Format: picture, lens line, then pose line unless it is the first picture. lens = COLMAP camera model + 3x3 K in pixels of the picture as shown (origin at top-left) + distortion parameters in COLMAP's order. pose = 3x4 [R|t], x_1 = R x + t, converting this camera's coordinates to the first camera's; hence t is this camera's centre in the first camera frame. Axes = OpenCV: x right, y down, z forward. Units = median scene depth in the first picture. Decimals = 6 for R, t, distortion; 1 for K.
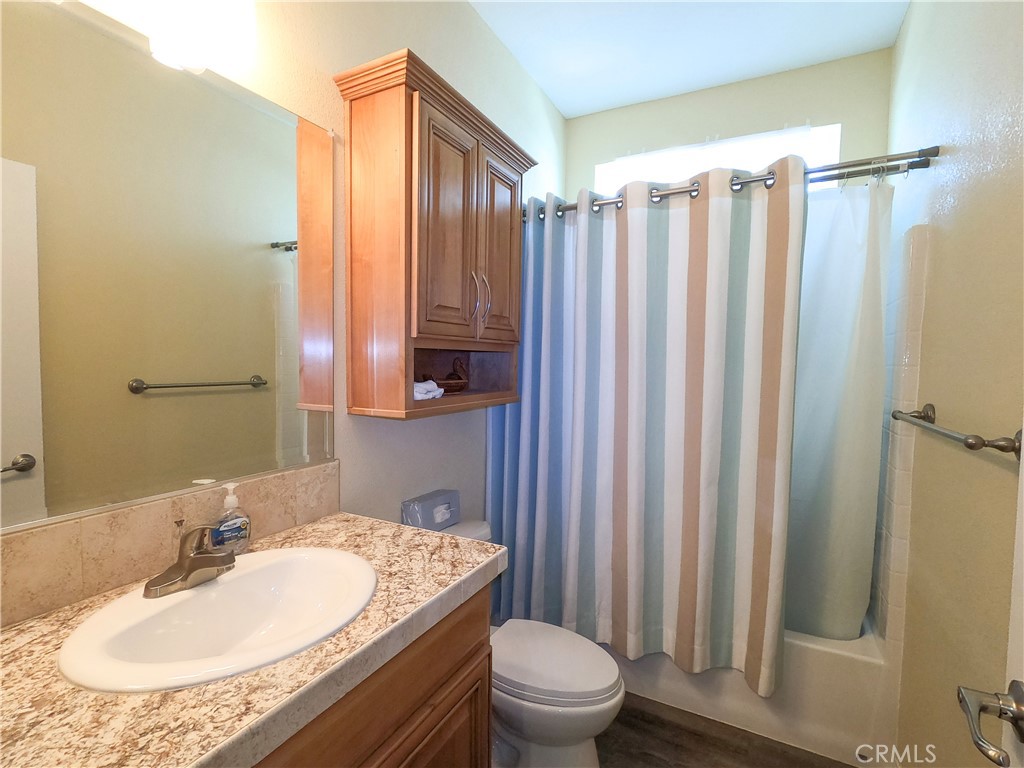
lens RADIAL K [[496.0, 0, 505.0], [0, 496.0, 385.5], [0, 0, 1]] dist [0.000841, 0.002122]
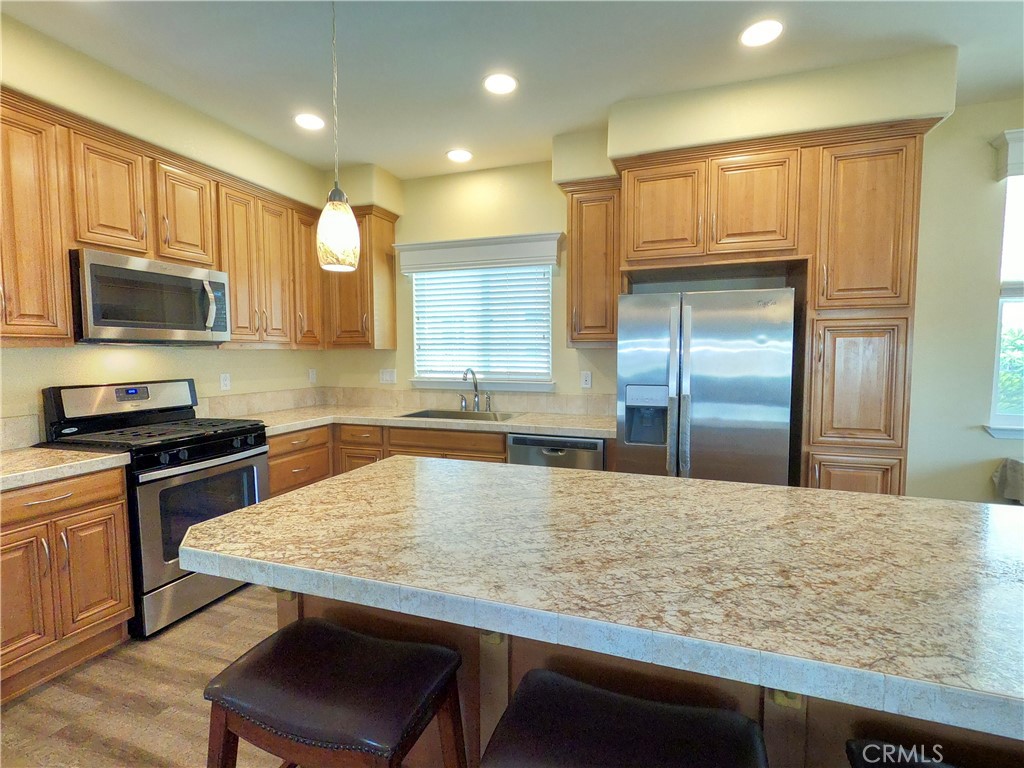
lens RADIAL K [[496.0, 0, 511.9], [0, 496.0, 385.2], [0, 0, 1]] dist [0.000841, 0.002122]
pose [[-0.156429, -0.069173, 0.985264, -1.397317], [0.045079, 0.996005, 0.077084, -0.082687], [-0.986660, 0.056473, -0.152686, 1.529018]]
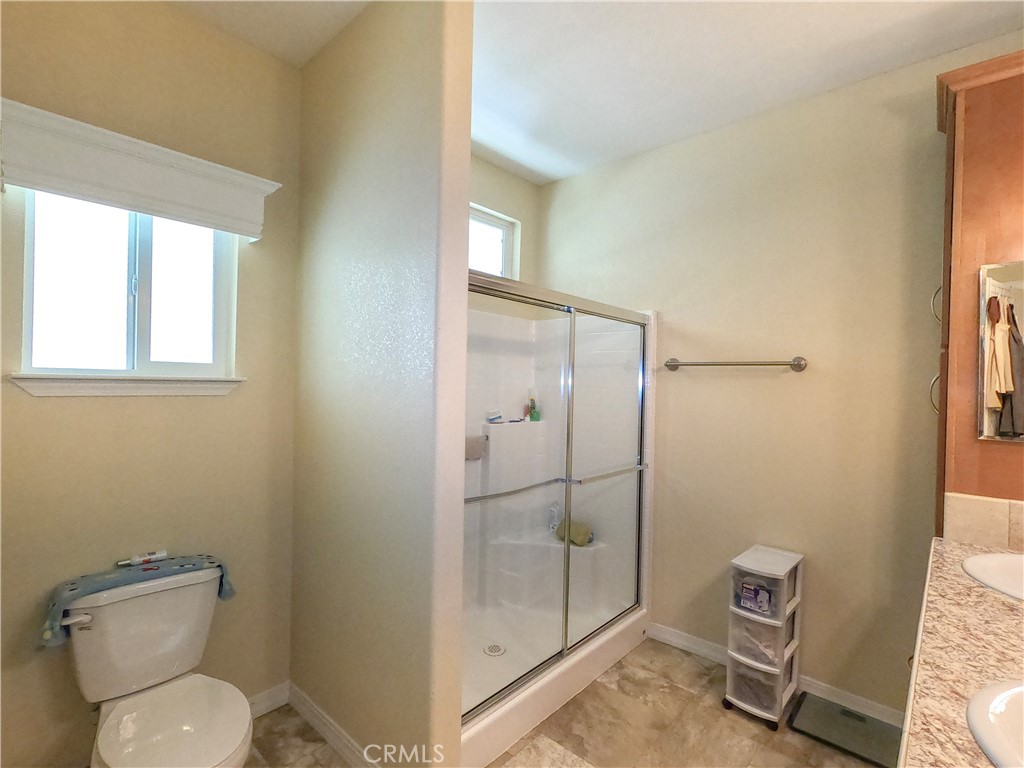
lens RADIAL K [[496.0, 0, 511.1], [0, 496.0, 382.2], [0, 0, 1]] dist [0.000841, 0.002122]
pose [[-0.974150, -0.028789, 0.224059, 0.449365], [-0.018374, 0.998657, 0.048431, -0.147441], [-0.225152, 0.043062, -0.973372, 2.088434]]
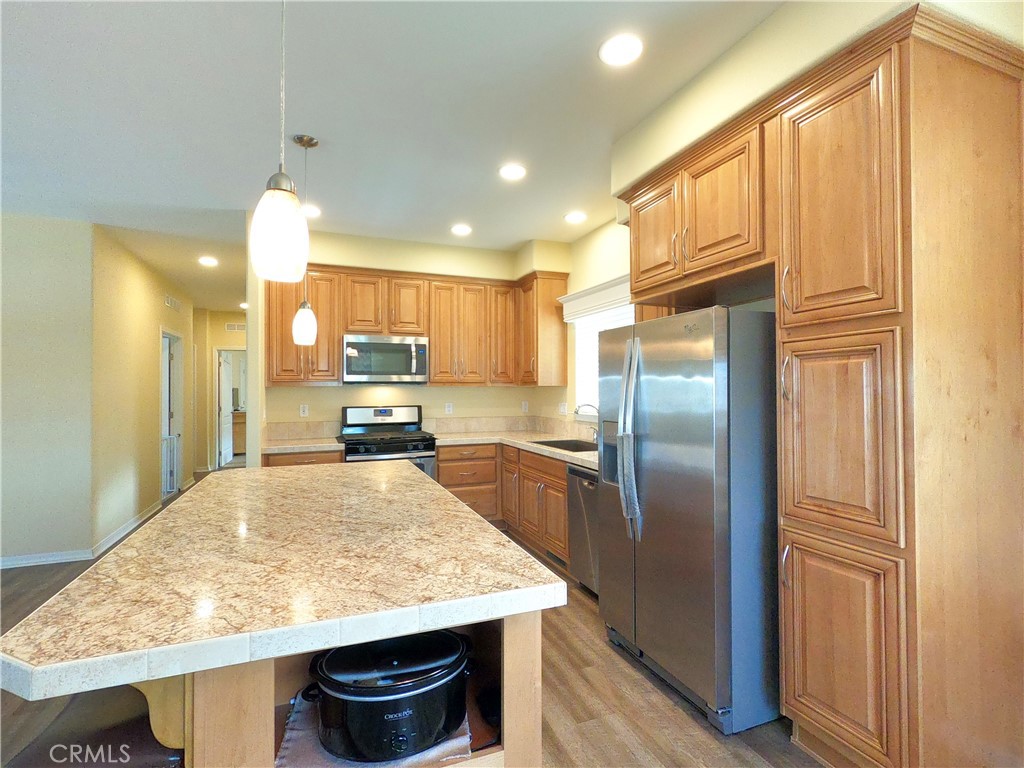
lens RADIAL K [[496.0, 0, 511.5], [0, 496.0, 384.8], [0, 0, 1]] dist [0.000841, 0.002122]
pose [[0.643429, 0.000818, 0.765505, -1.171425], [0.040667, 0.998551, -0.035249, 0.037392], [-0.764425, 0.053811, 0.642463, -0.929979]]
